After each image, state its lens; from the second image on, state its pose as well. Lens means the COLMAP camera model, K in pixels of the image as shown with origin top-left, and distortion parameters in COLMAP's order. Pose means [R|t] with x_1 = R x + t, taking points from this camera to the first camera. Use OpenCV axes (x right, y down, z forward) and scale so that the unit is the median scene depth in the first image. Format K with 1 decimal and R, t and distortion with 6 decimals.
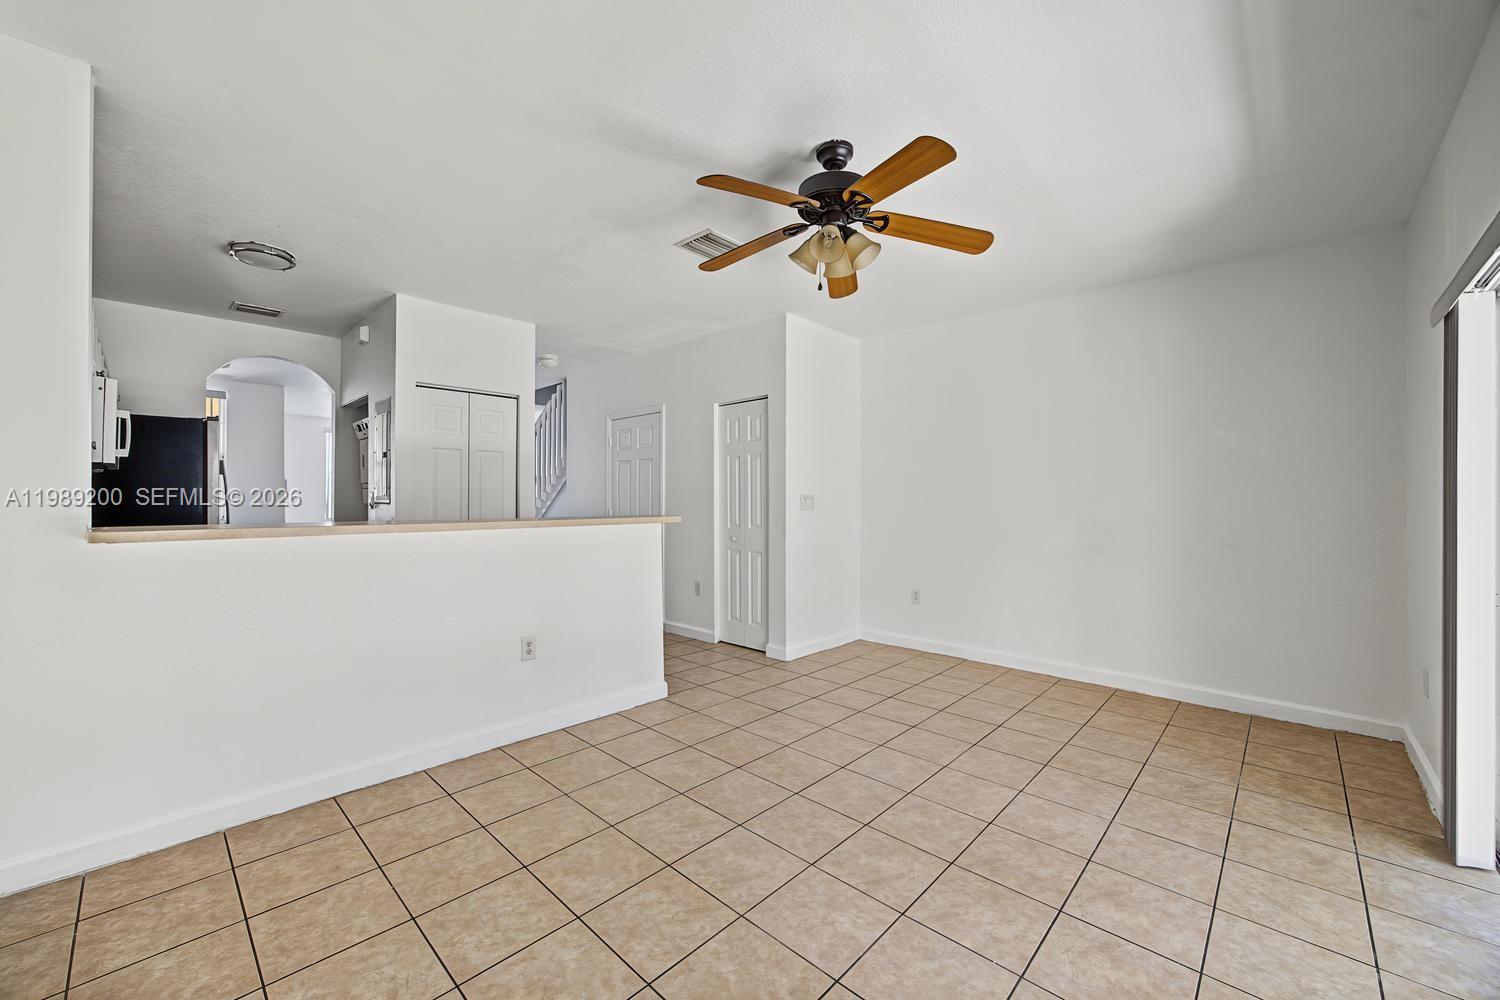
lens RADIAL K [[577.0, 0, 751.6], [0, 577.0, 501.3], [0, 0, 1]] dist [-0.012411, 0.001865]
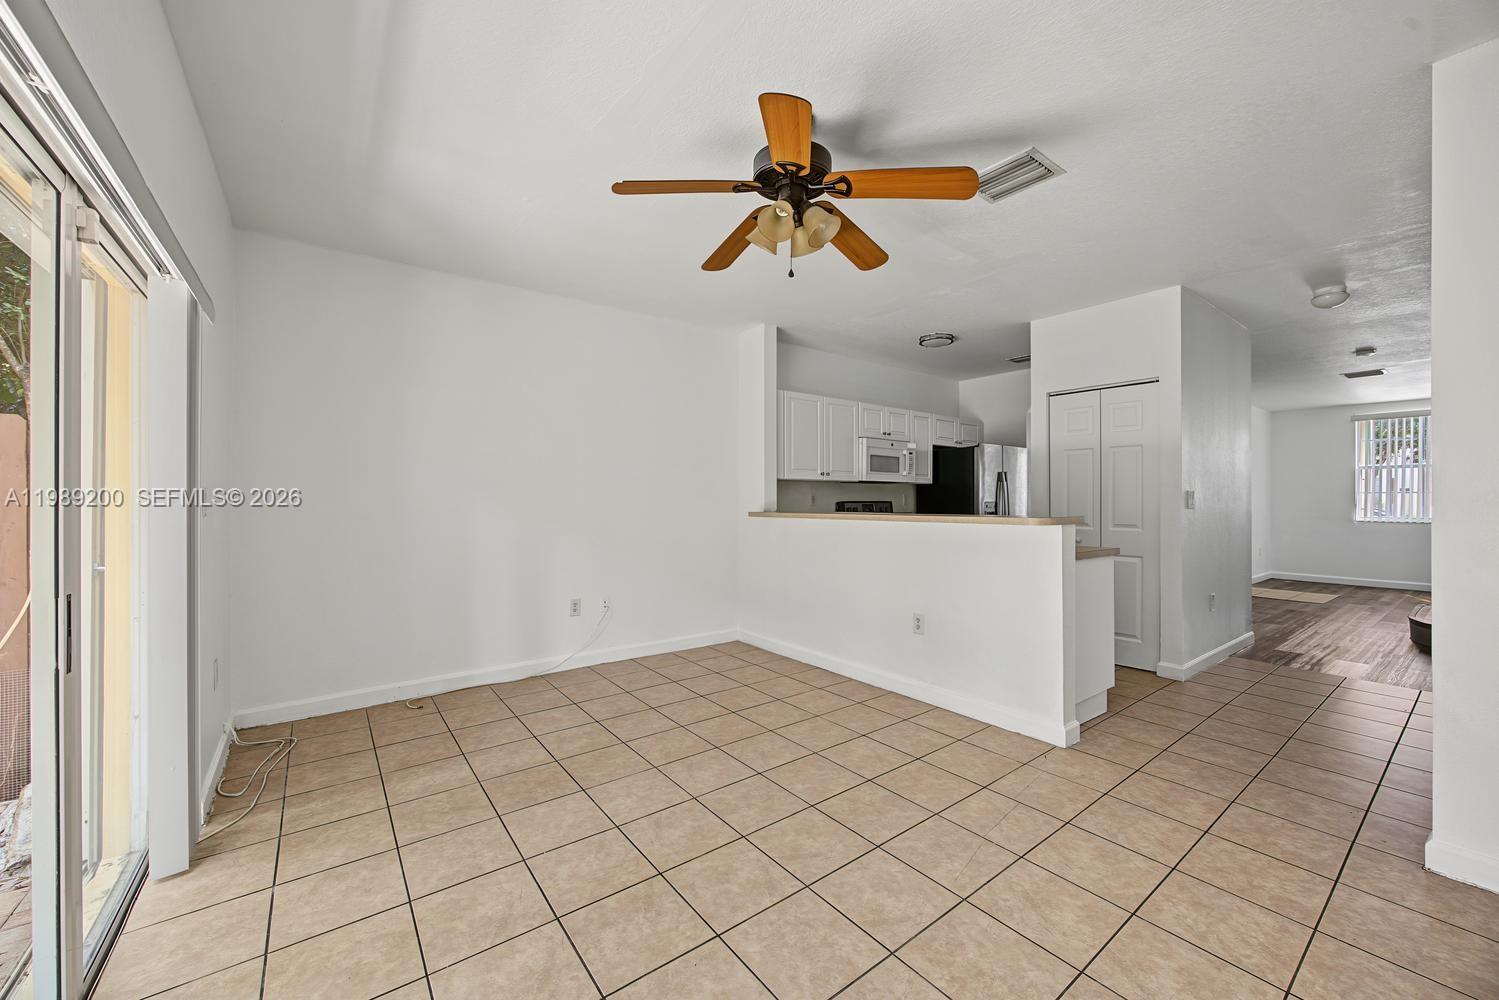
lens RADIAL K [[576.6, 0, 763.8], [0, 576.6, 499.6], [0, 0, 1]] dist [-0.012411, 0.001865]
pose [[-0.148374, -0.001368, -0.988930, 0.899424], [0.004944, 0.999986, -0.002125, -0.001918], [0.988919, -0.005205, -0.148365, 0.922564]]
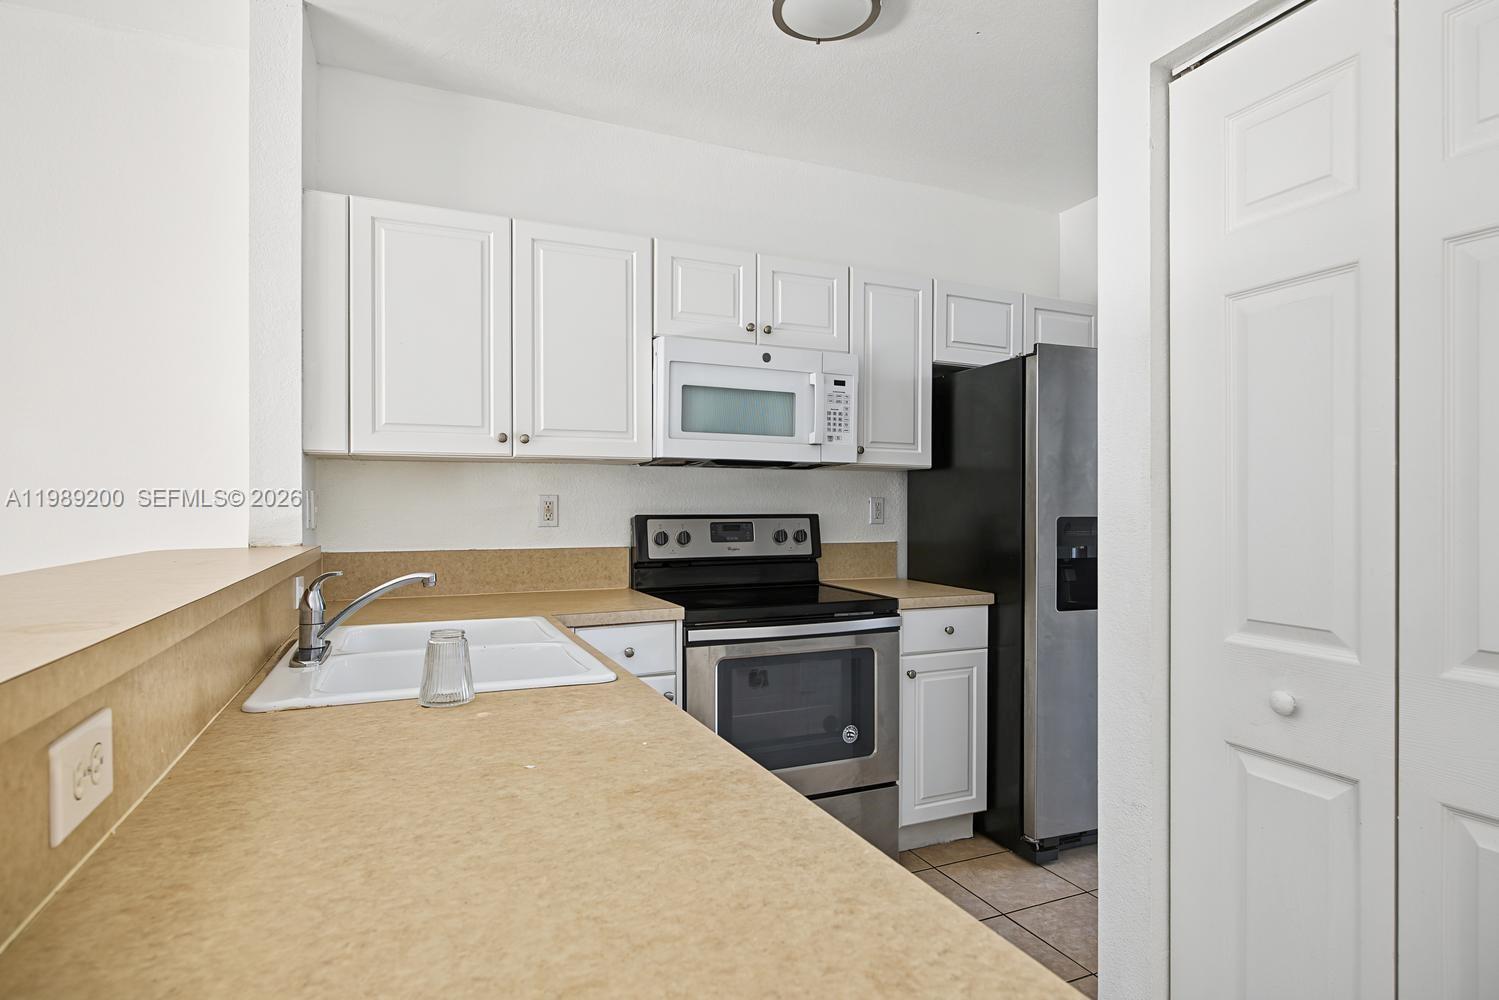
lens RADIAL K [[782.7, 0, 743.2], [0, 782.7, 503.0], [0, 0, 1]] dist [-0.002005, 0.000000]
pose [[-0.397039, -0.004482, -0.917791, -0.264213], [0.005244, 0.999961, -0.007152, -0.006280], [0.917787, -0.007653, -0.397000, 1.443011]]
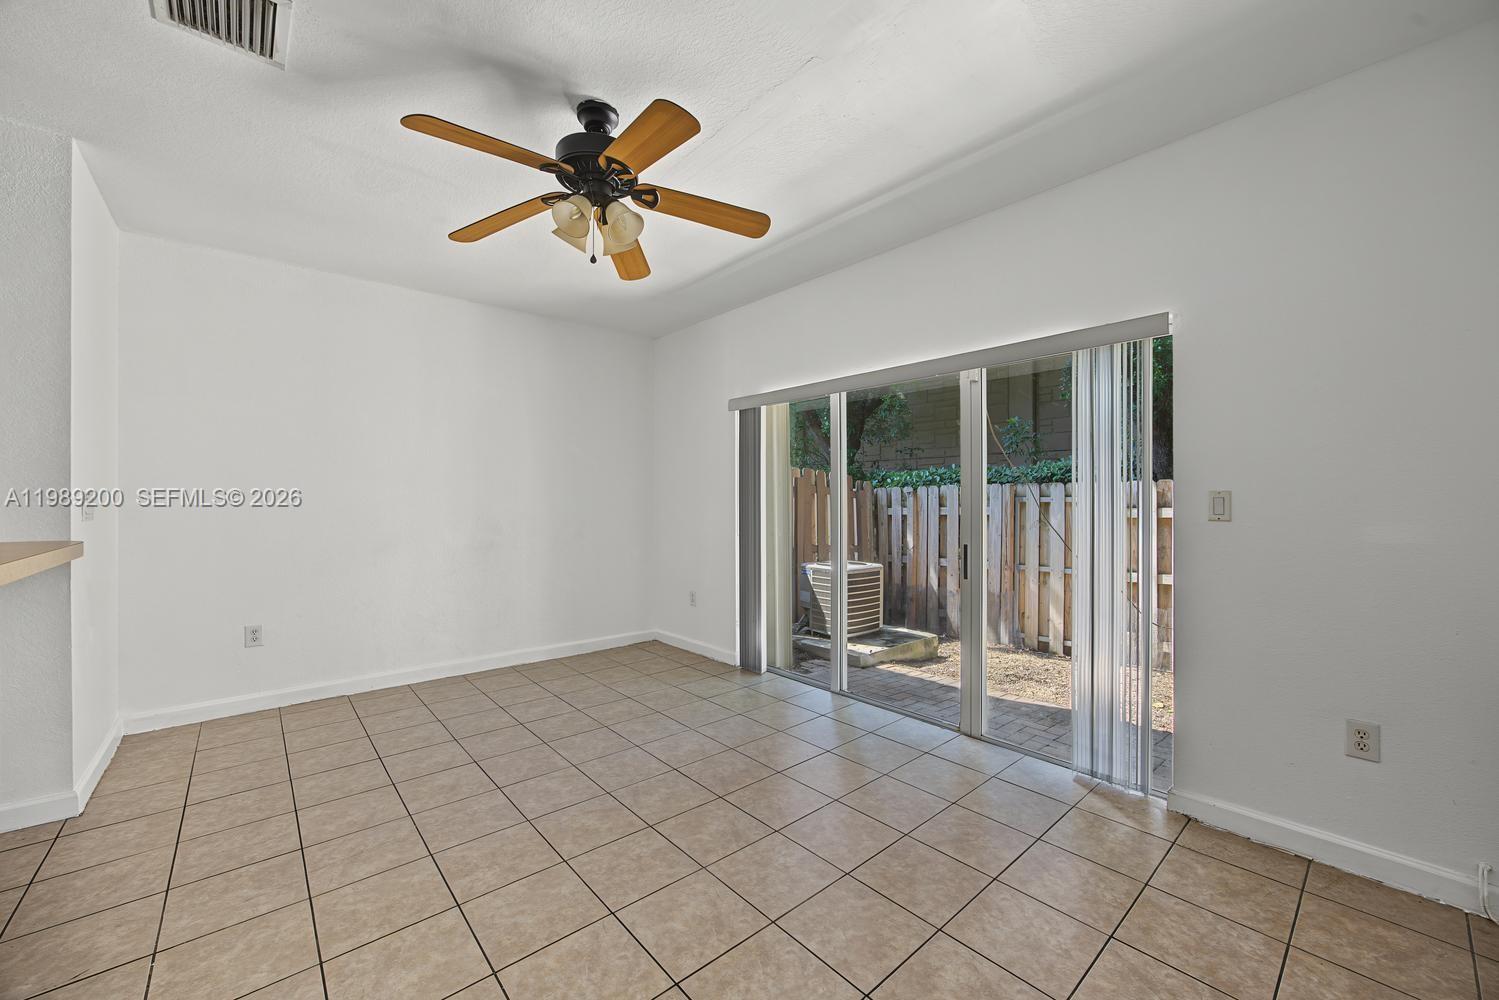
lens RADIAL K [[576.6, 0, 740.4], [0, 576.6, 501.5], [0, 0, 1]] dist [-0.012411, 0.001865]
pose [[0.113503, -0.004367, 0.993528, -0.612289], [-0.000783, 0.999990, 0.004485, -0.009752], [-0.993537, -0.001287, 0.113498, 0.570024]]
